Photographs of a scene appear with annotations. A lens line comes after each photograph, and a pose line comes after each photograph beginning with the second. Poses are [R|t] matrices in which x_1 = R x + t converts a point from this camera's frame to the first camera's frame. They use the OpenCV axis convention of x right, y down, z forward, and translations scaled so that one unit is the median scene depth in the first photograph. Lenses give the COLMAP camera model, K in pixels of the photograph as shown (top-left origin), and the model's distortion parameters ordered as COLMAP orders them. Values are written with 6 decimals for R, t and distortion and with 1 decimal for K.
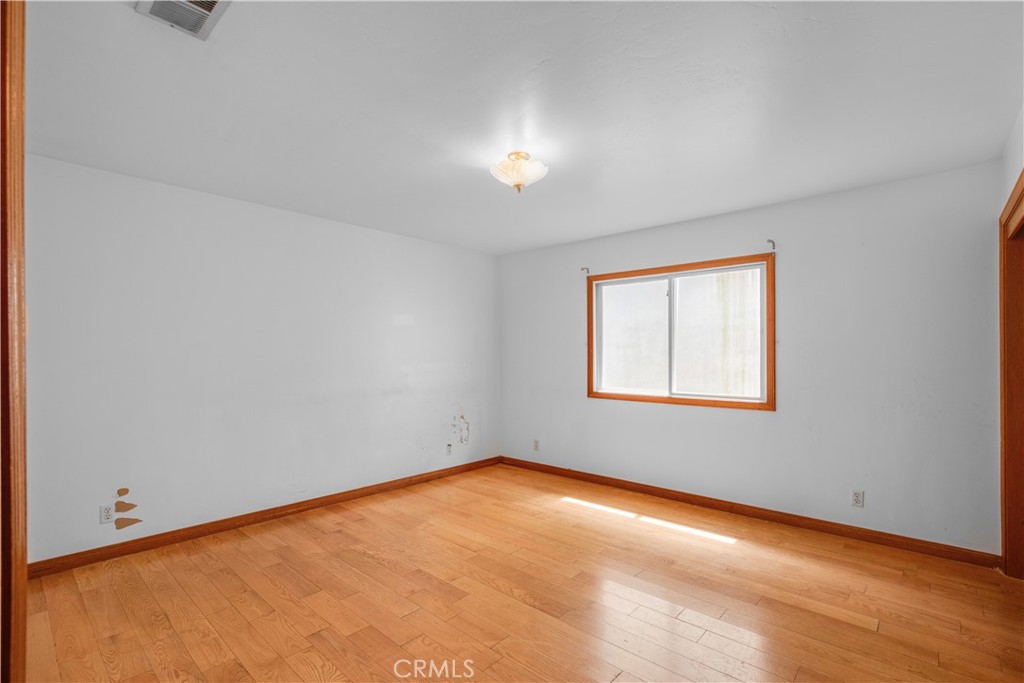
lens RADIAL K [[473.3, 0, 510.9], [0, 473.3, 340.4], [0, 0, 1]] dist [-0.017158, -0.000542]
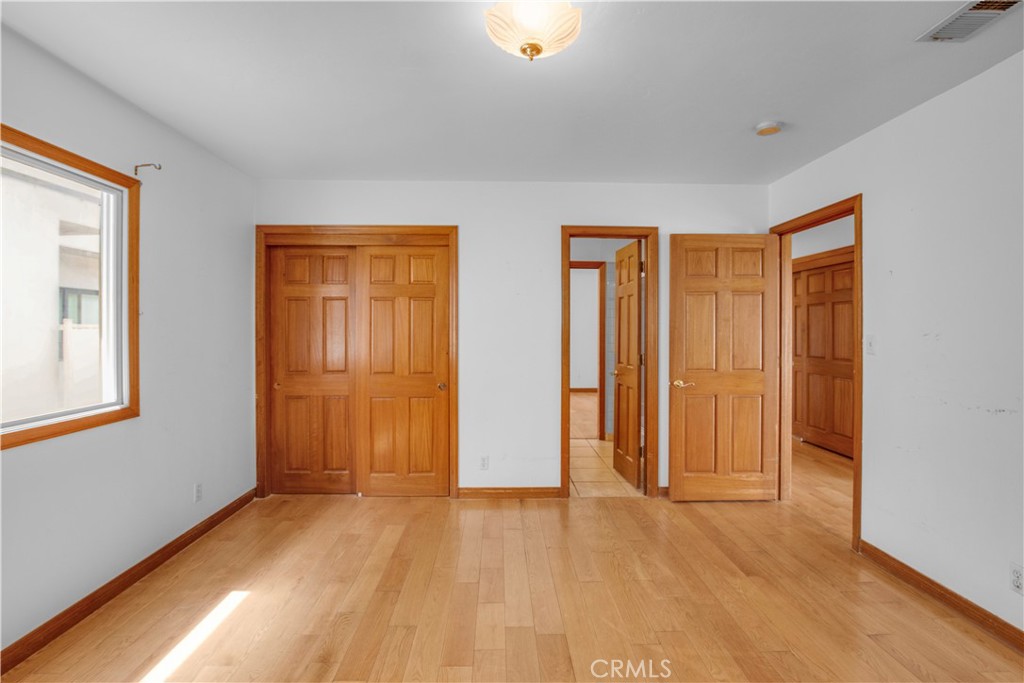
lens RADIAL K [[473.3, 0, 510.9], [0, 473.3, 340.4], [0, 0, 1]] dist [-0.017158, -0.000542]
pose [[-0.689429, -0.013570, 0.724226, -0.296655], [-0.017408, 0.999846, 0.002163, 0.030828], [-0.724144, -0.011116, -0.689559, 1.092310]]
